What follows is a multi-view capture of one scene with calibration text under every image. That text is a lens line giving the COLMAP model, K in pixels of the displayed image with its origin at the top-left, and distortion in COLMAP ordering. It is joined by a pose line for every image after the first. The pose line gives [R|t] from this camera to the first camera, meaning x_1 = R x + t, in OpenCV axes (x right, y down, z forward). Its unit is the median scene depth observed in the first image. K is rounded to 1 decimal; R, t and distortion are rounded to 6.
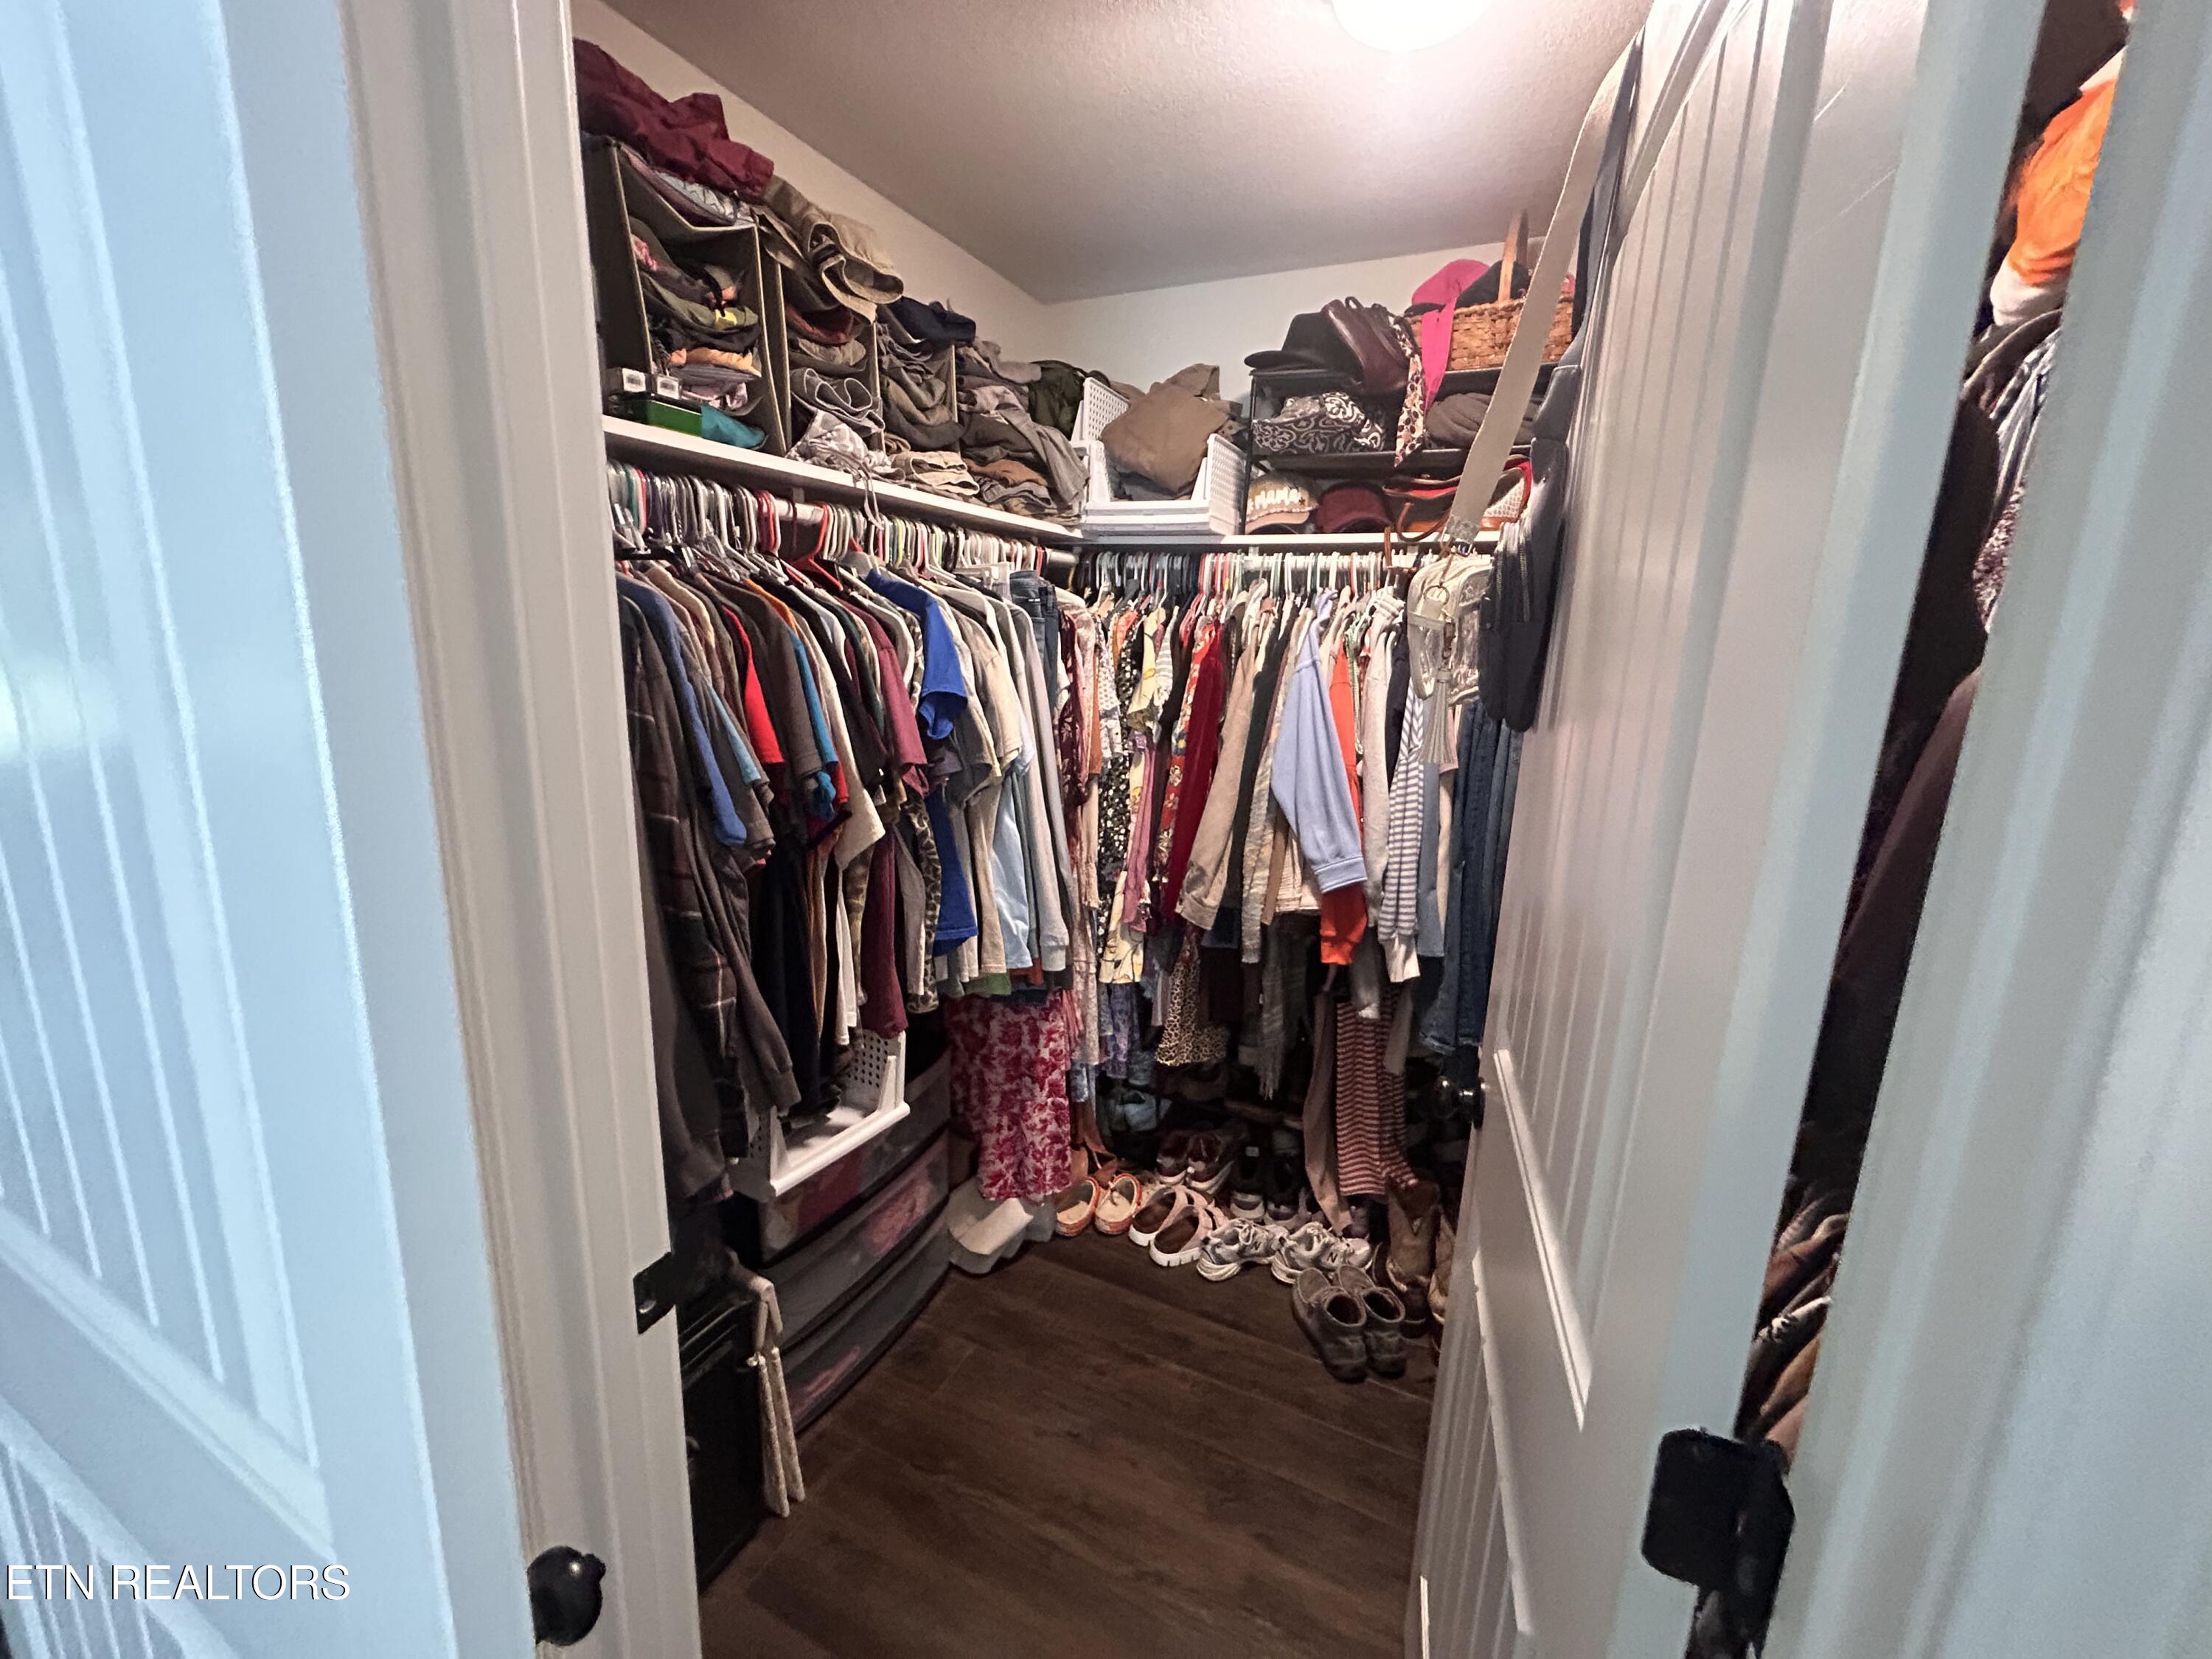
lens RADIAL K [[898.4, 0, 1104.1], [0, 898.4, 830.6], [0, 0, 1]] dist [0.007981, 0.000367]
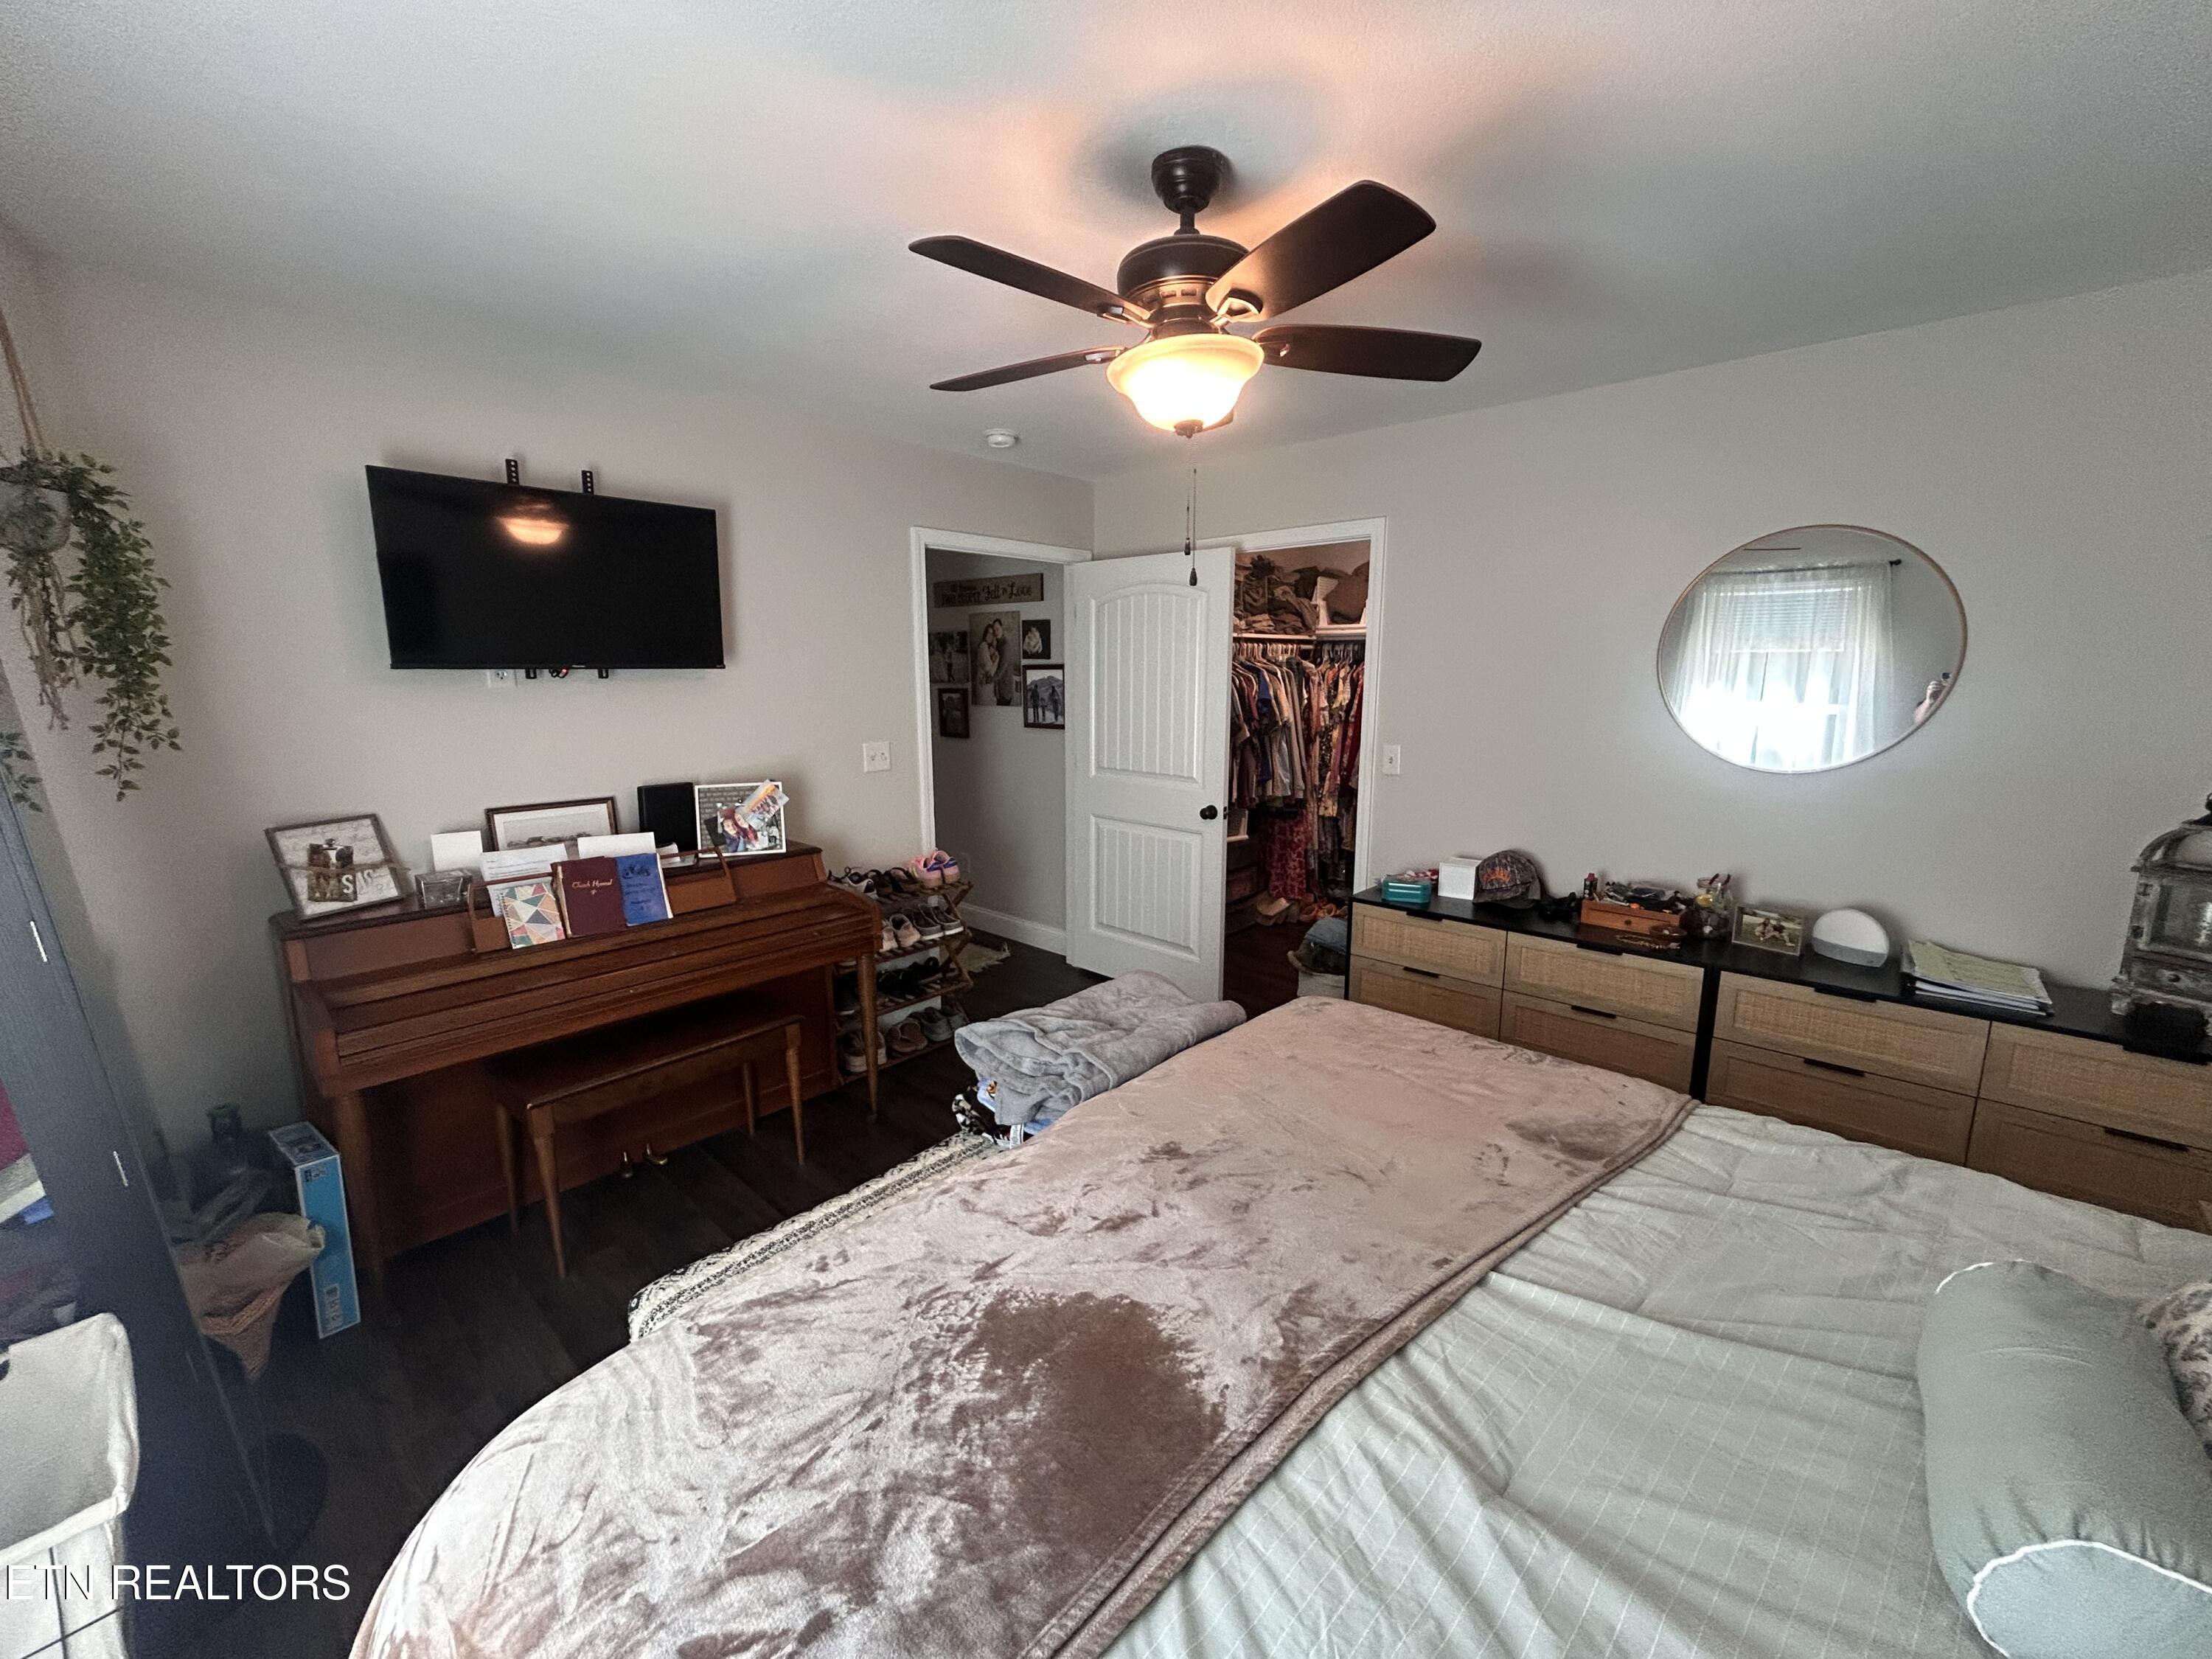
lens RADIAL K [[898.4, 0, 1107.3], [0, 898.4, 828.0], [0, 0, 1]] dist [0.007981, 0.000367]
pose [[0.956924, 0.015303, -0.289934, 0.163012], [-0.029075, 0.998641, -0.043253, 0.339458], [0.288878, 0.049820, 0.956069, -1.616410]]
